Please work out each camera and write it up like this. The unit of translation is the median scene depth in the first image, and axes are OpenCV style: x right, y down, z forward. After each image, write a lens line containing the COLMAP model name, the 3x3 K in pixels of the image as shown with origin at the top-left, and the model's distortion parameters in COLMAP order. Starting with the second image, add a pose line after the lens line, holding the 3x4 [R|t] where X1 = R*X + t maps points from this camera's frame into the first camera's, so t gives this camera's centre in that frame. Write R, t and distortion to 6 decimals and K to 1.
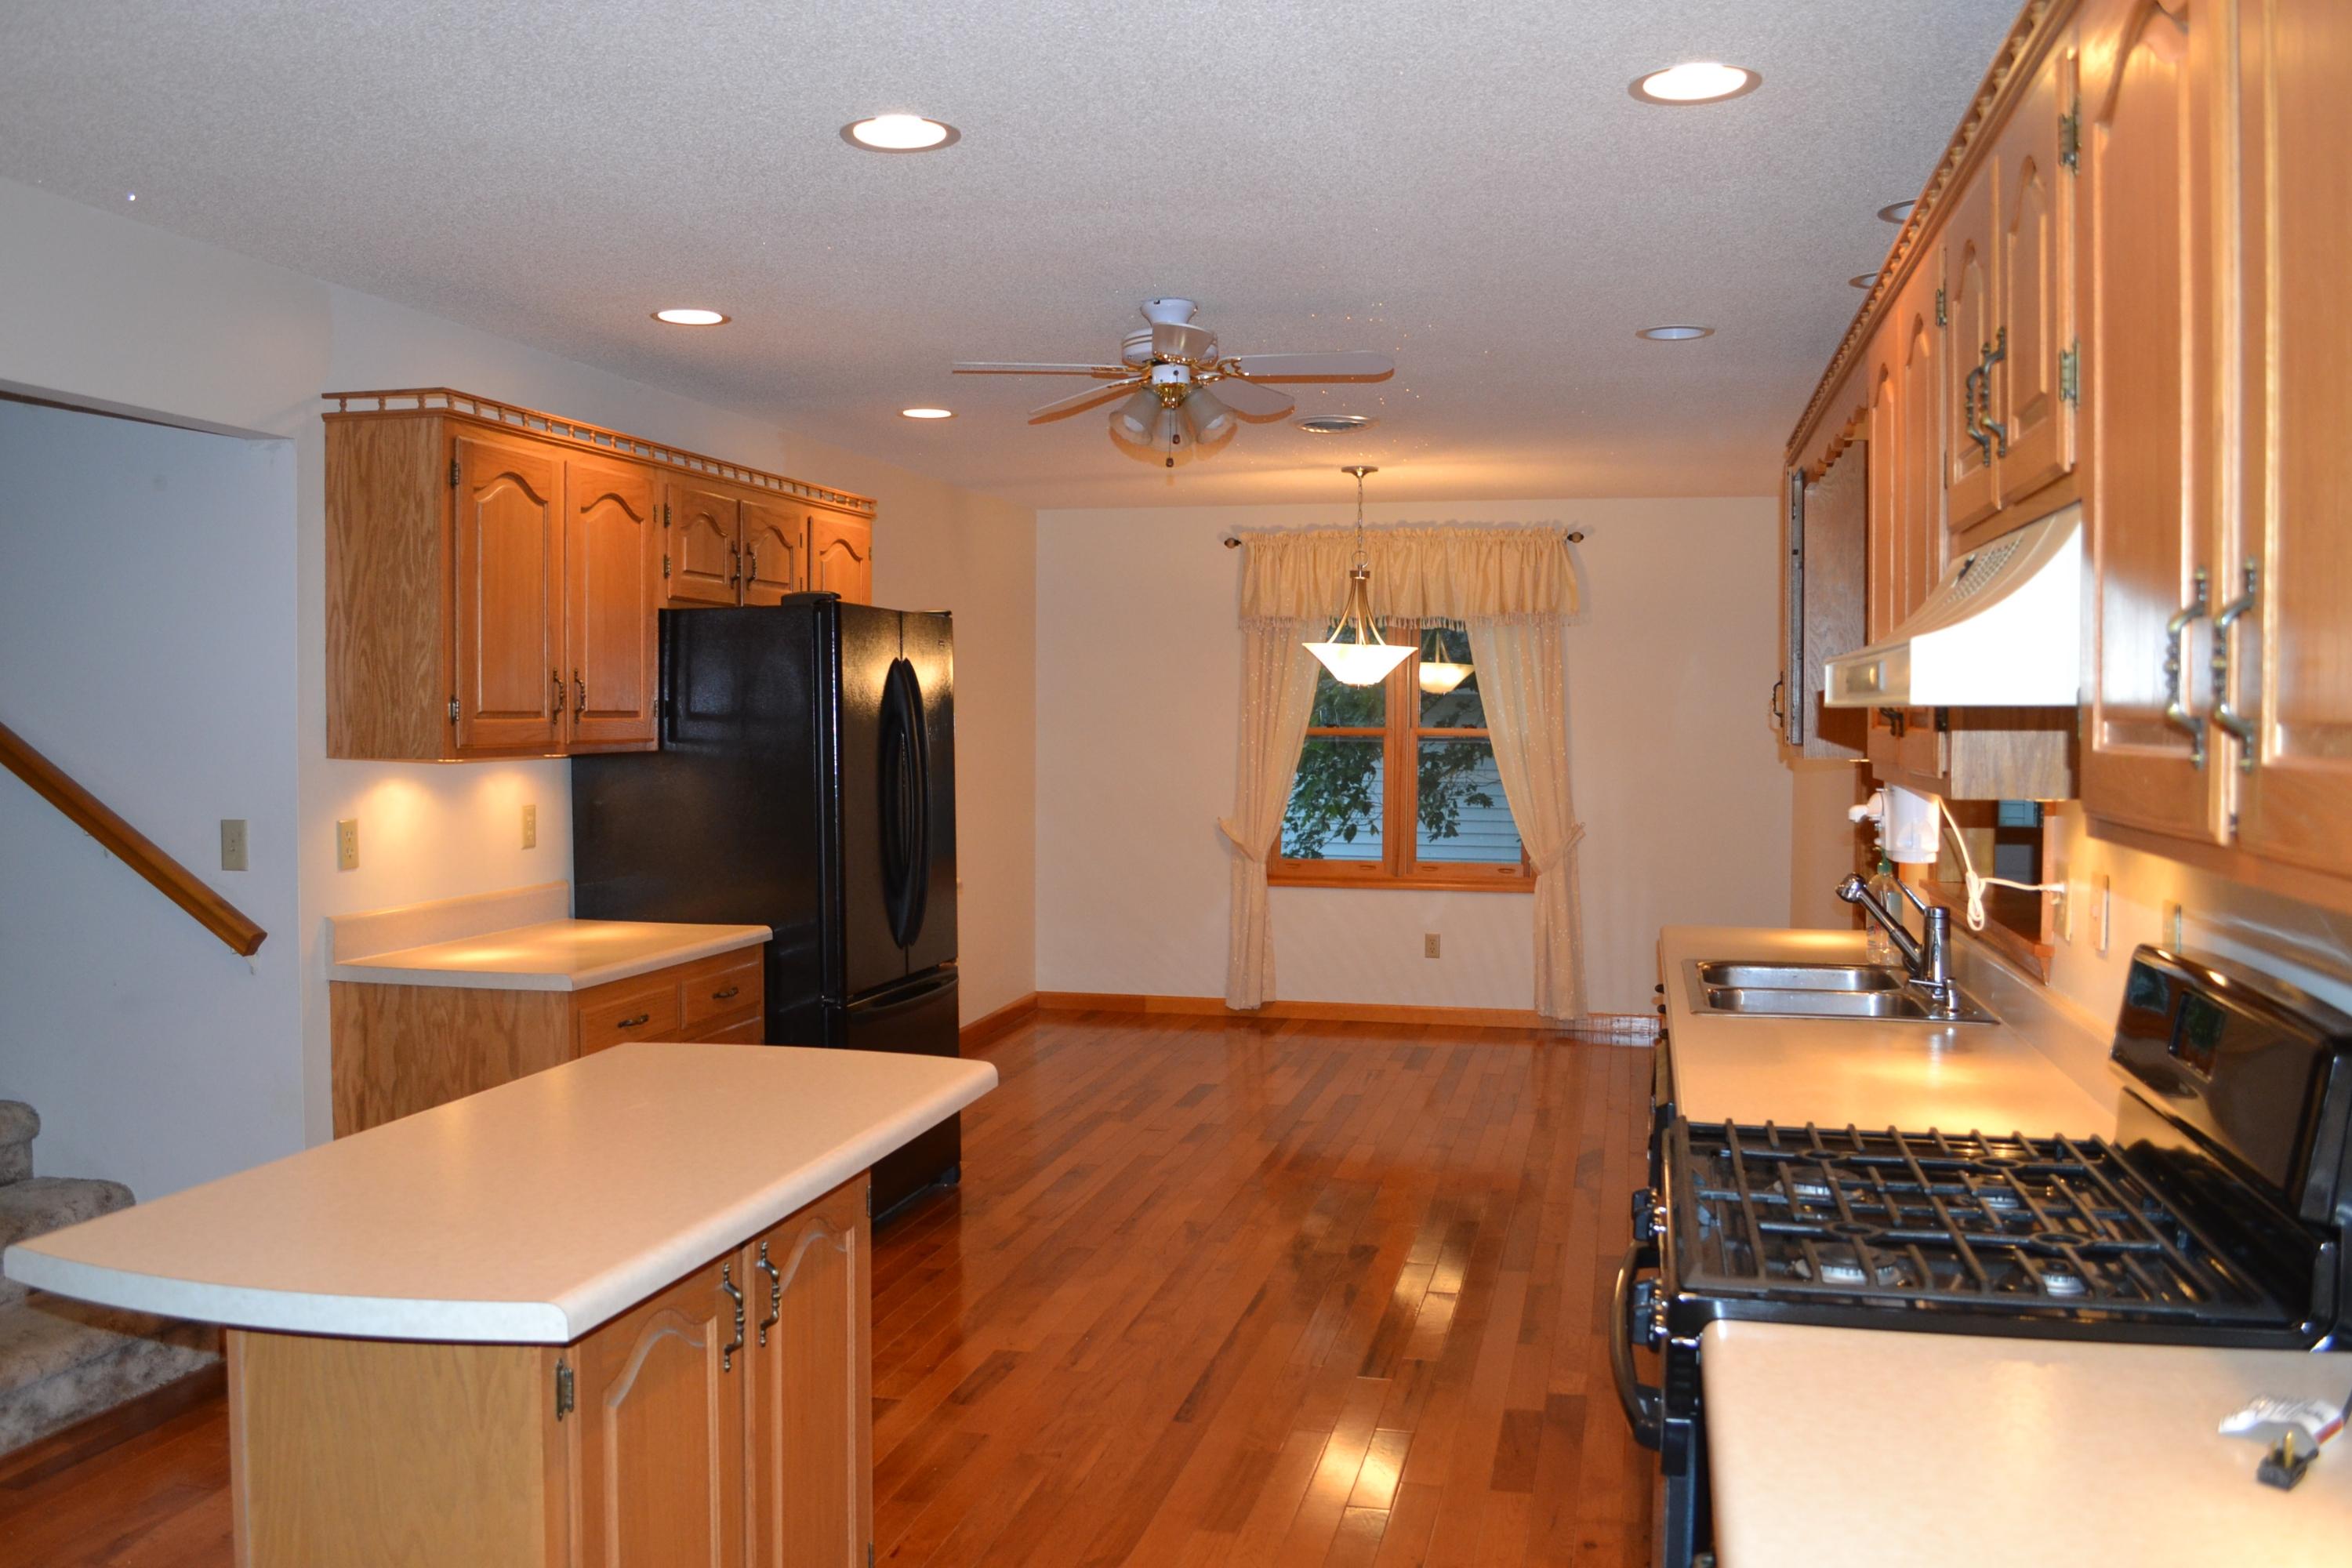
lens RADIAL K [[1969.1, 0, 1179.2], [0, 1969.1, 780.1], [0, 0, 1]] dist [-0.077671, 0.009738]
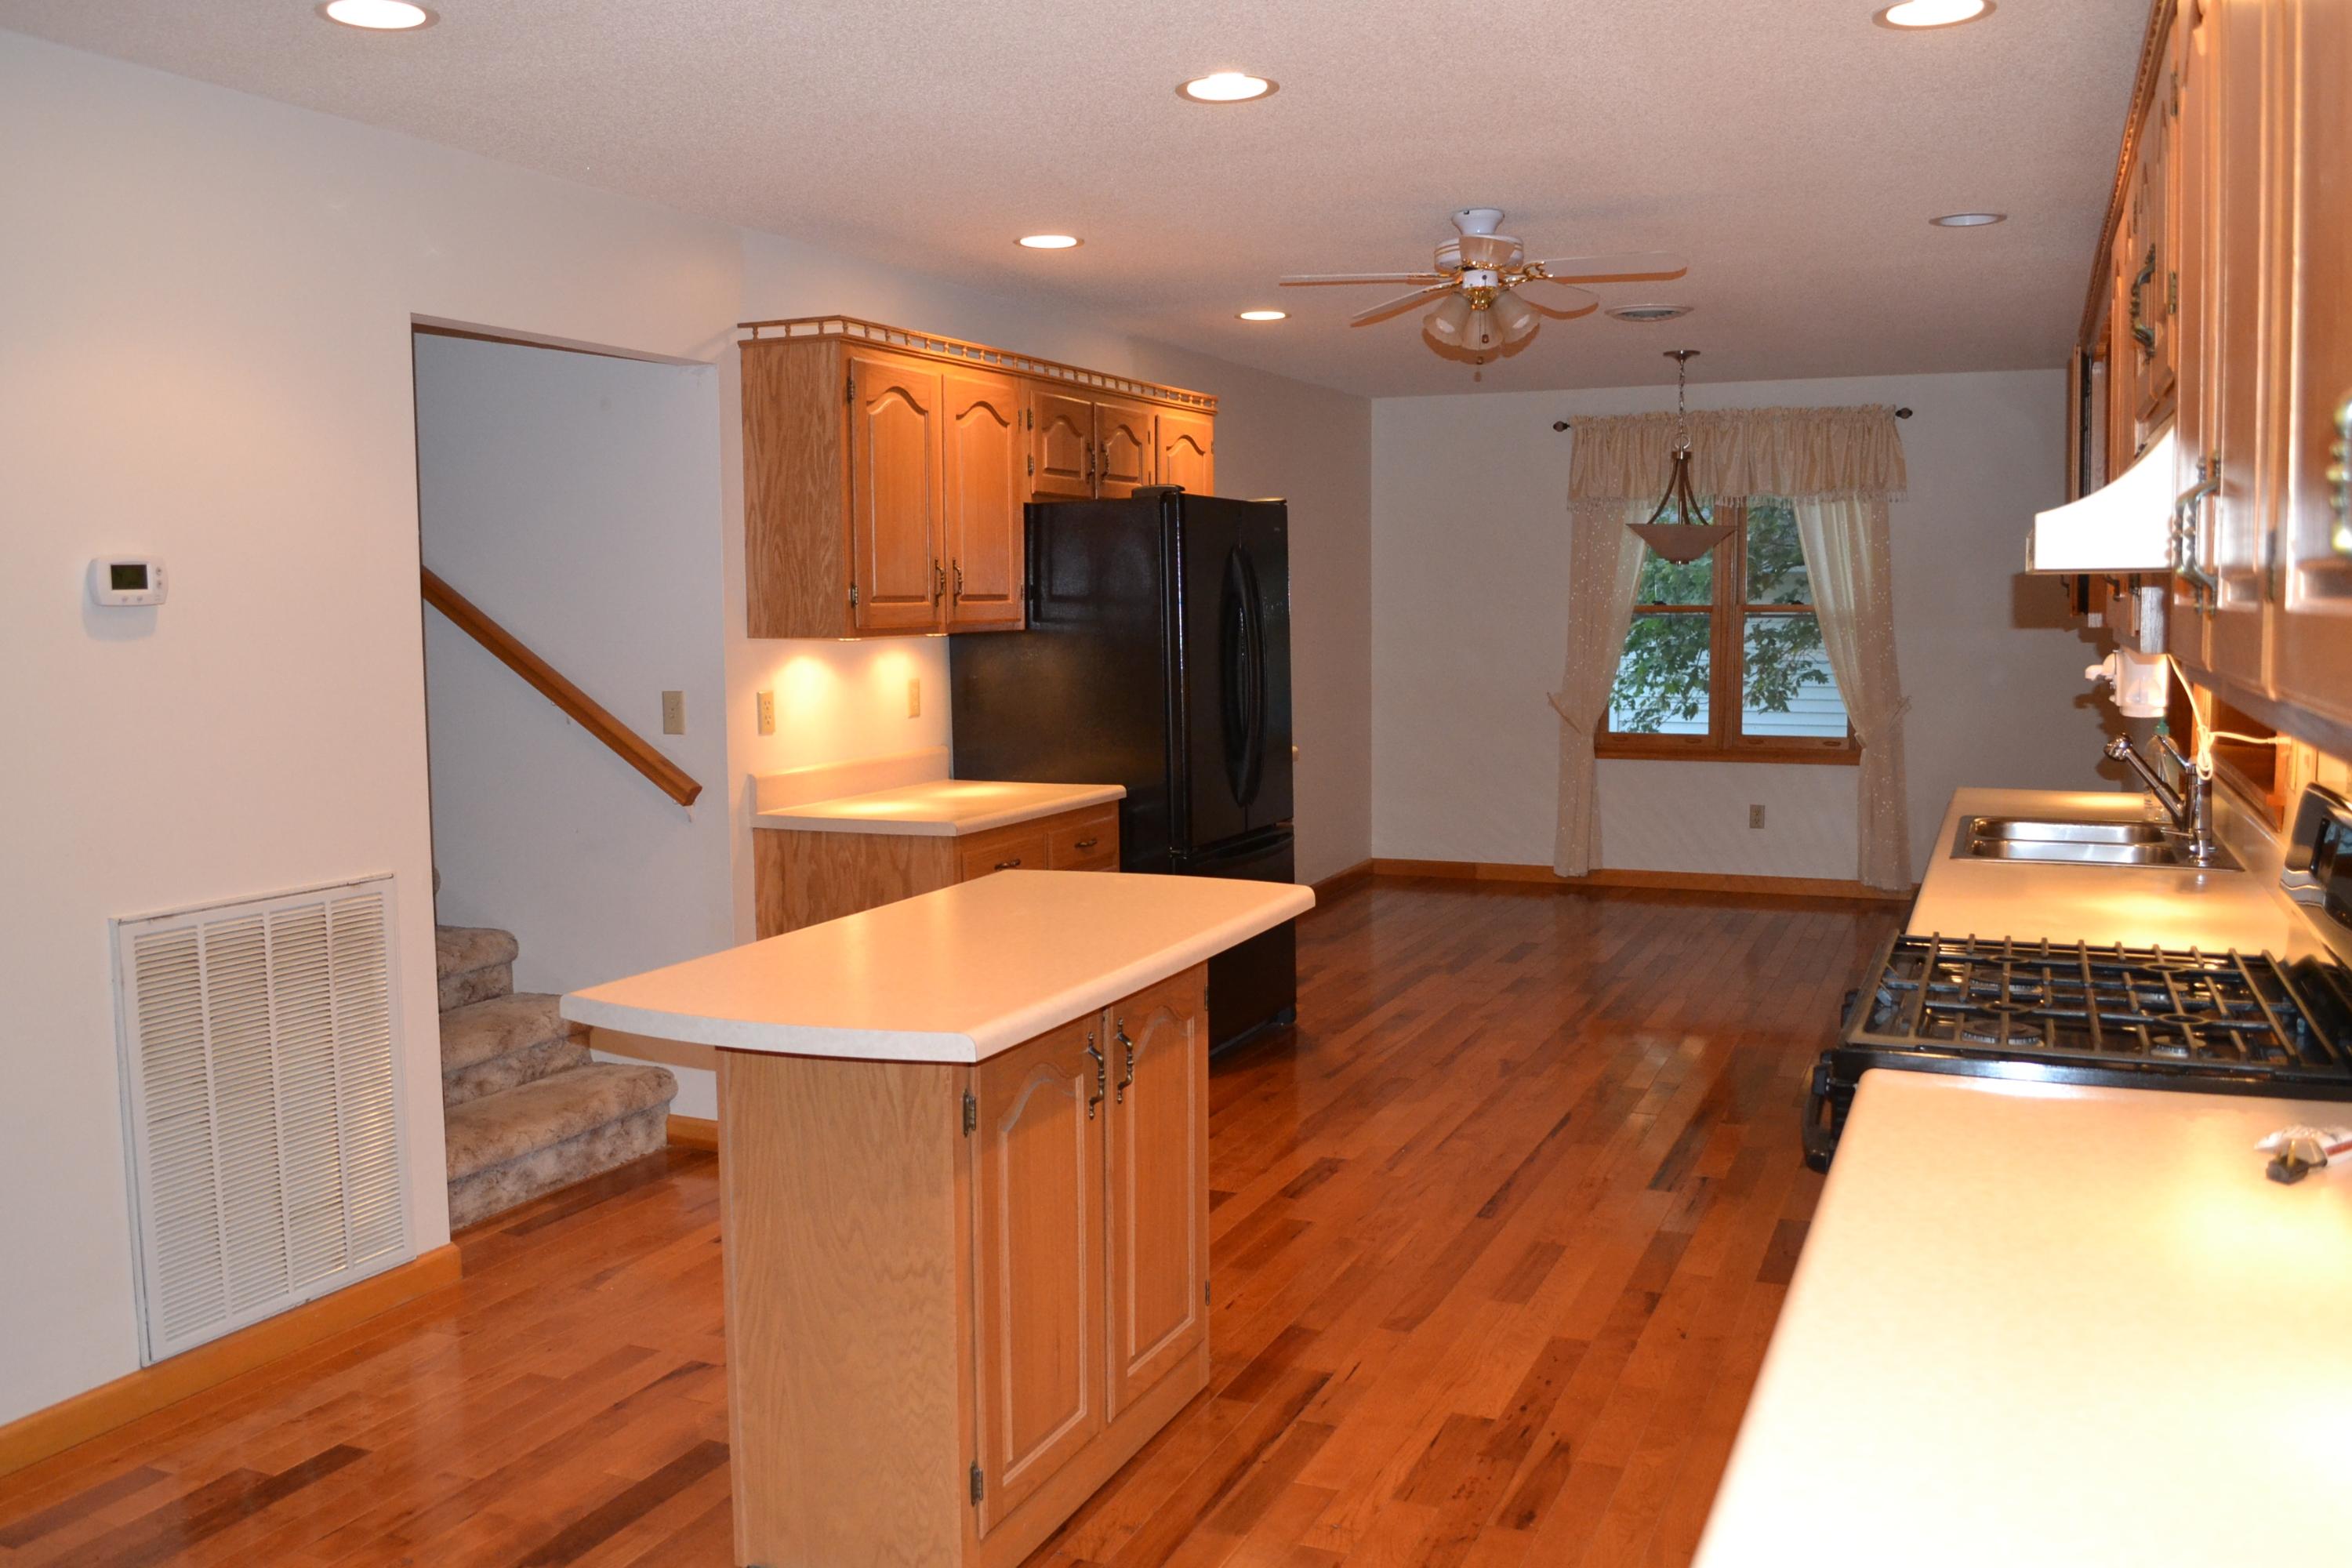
lens RADIAL K [[1969.1, 0, 1169.0], [0, 1969.1, 769.2], [0, 0, 1]] dist [-0.077671, 0.009738]
pose [[0.983426, 0.002334, -0.181297, 0.024781], [0.007330, 0.998588, 0.052617, 0.007422], [0.181164, -0.053073, 0.982020, -0.120167]]
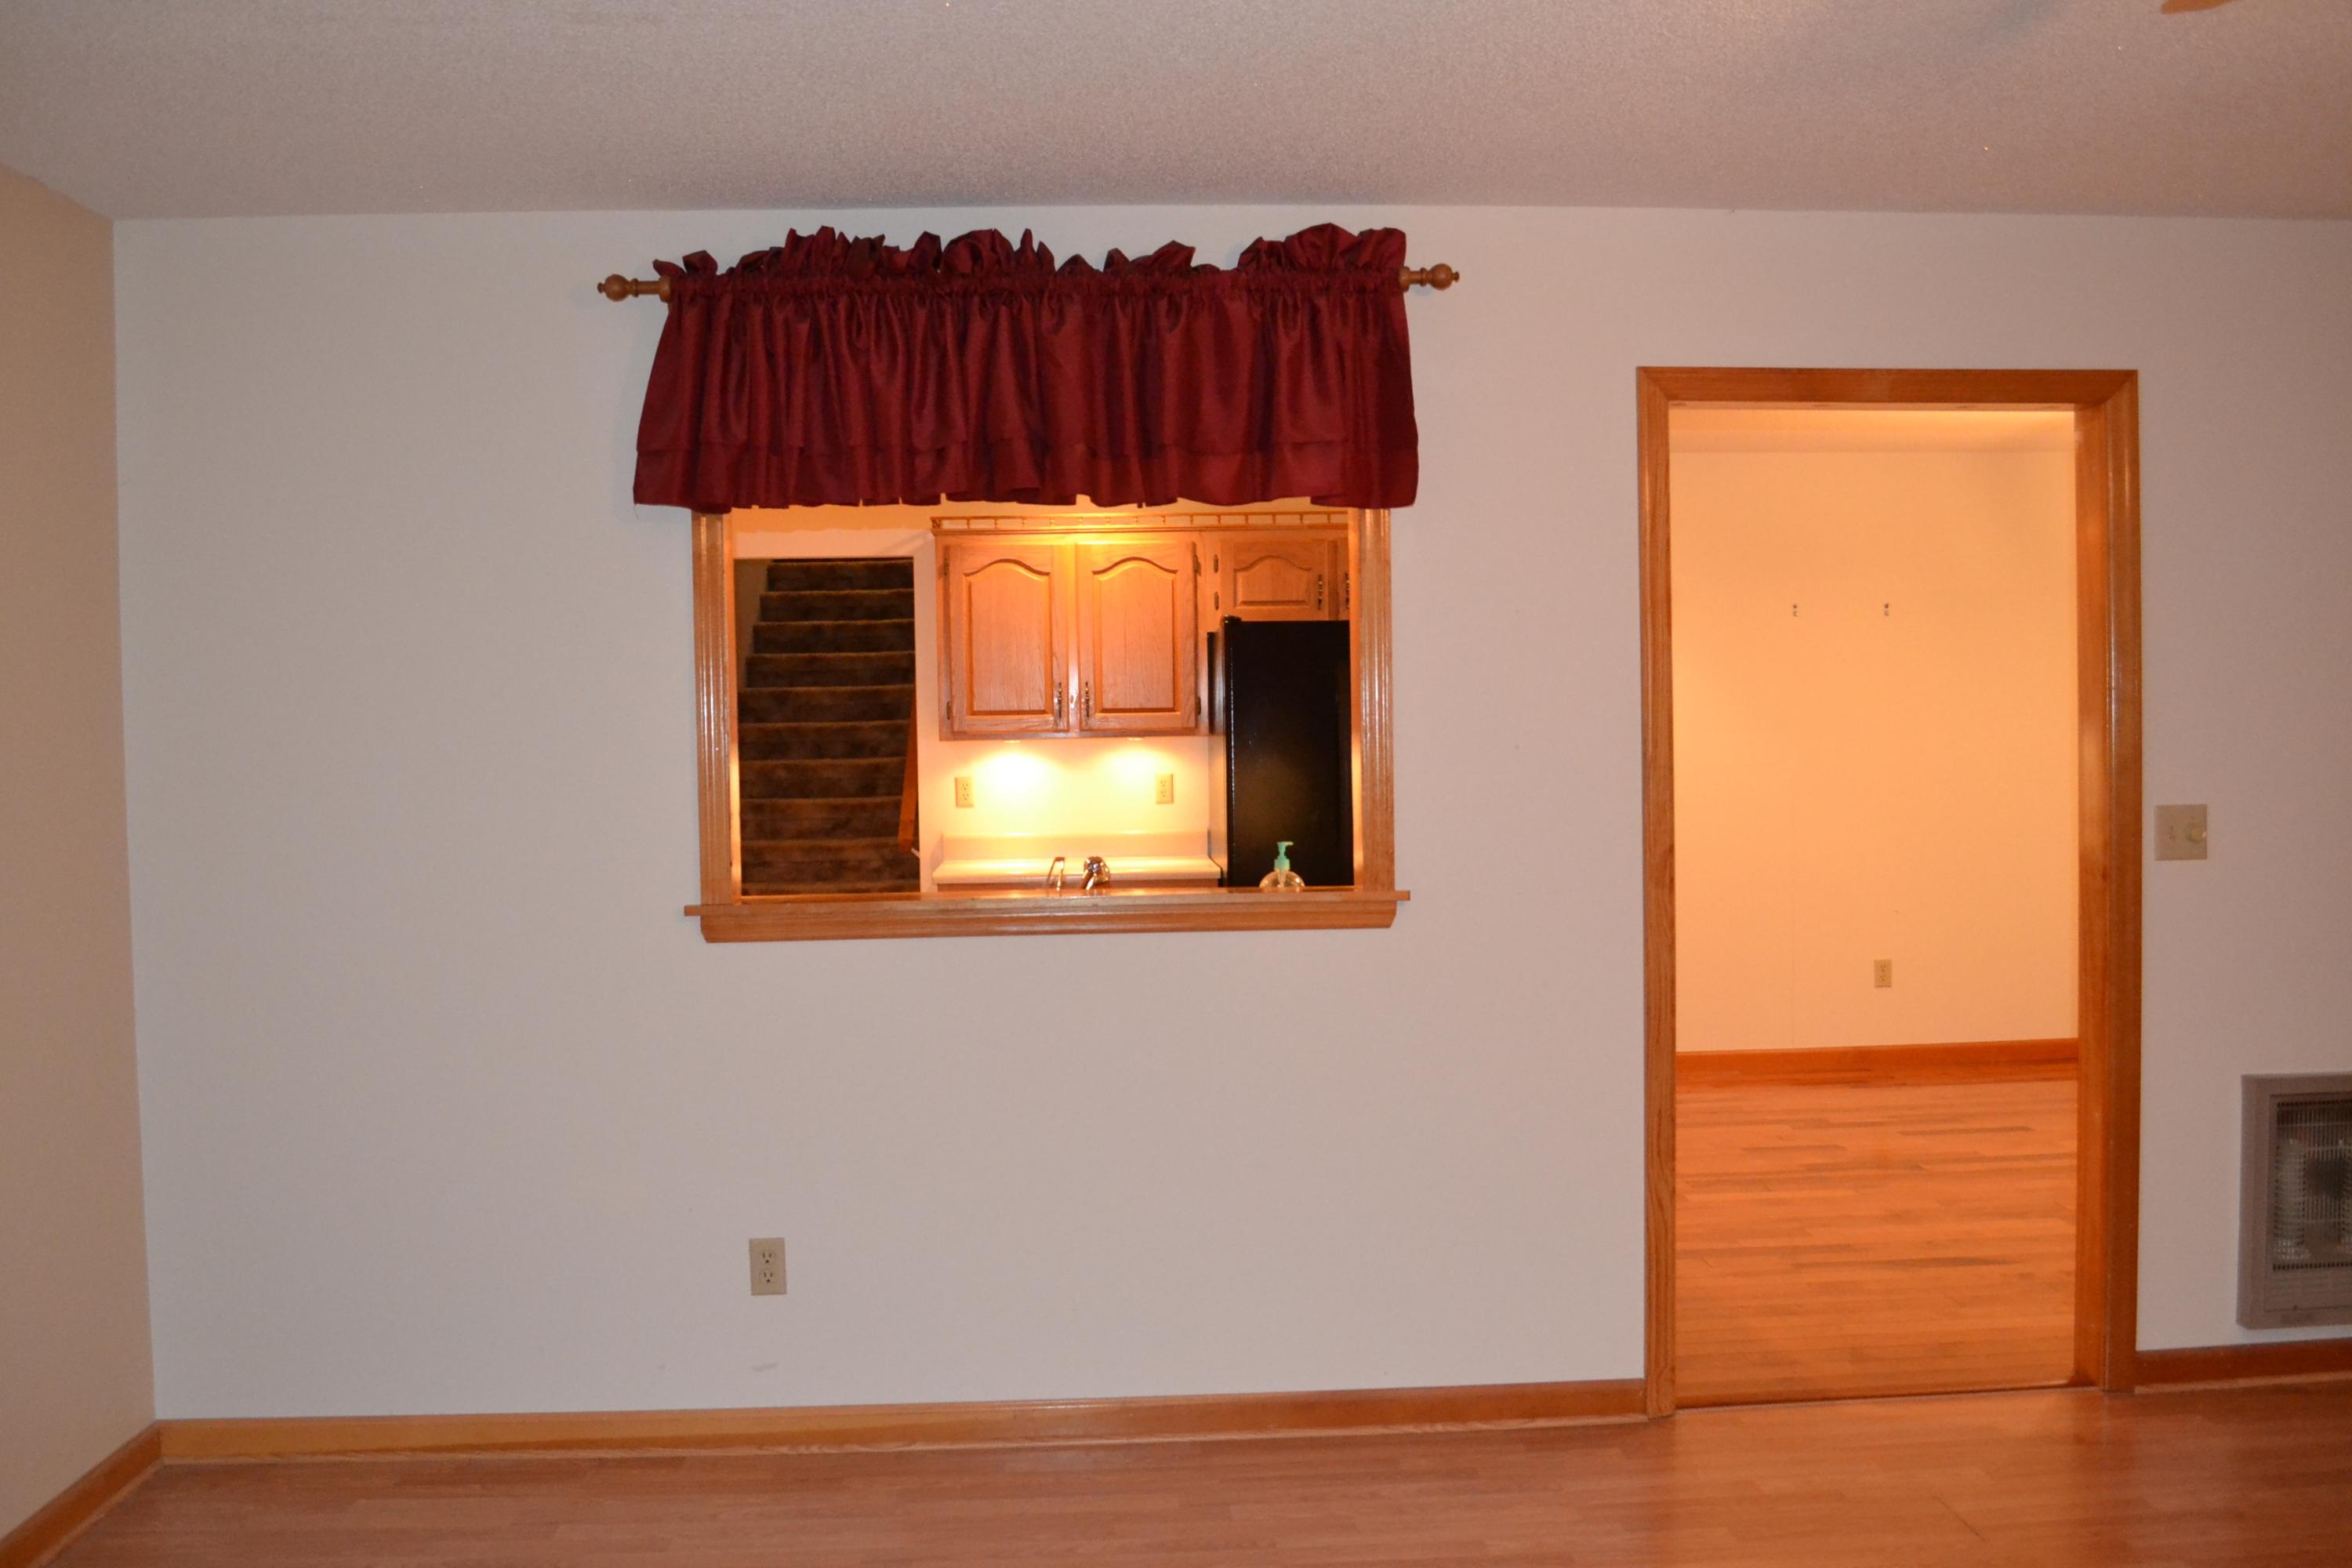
lens RADIAL K [[1969.1, 0, 1170.1], [0, 1969.1, 775.8], [0, 0, 1]] dist [-0.077671, 0.009738]
pose [[0.297201, 0.019951, -0.954606, 1.280339], [-0.011497, 0.999784, 0.017316, -0.012019], [0.954746, 0.005829, 0.297366, 0.688431]]
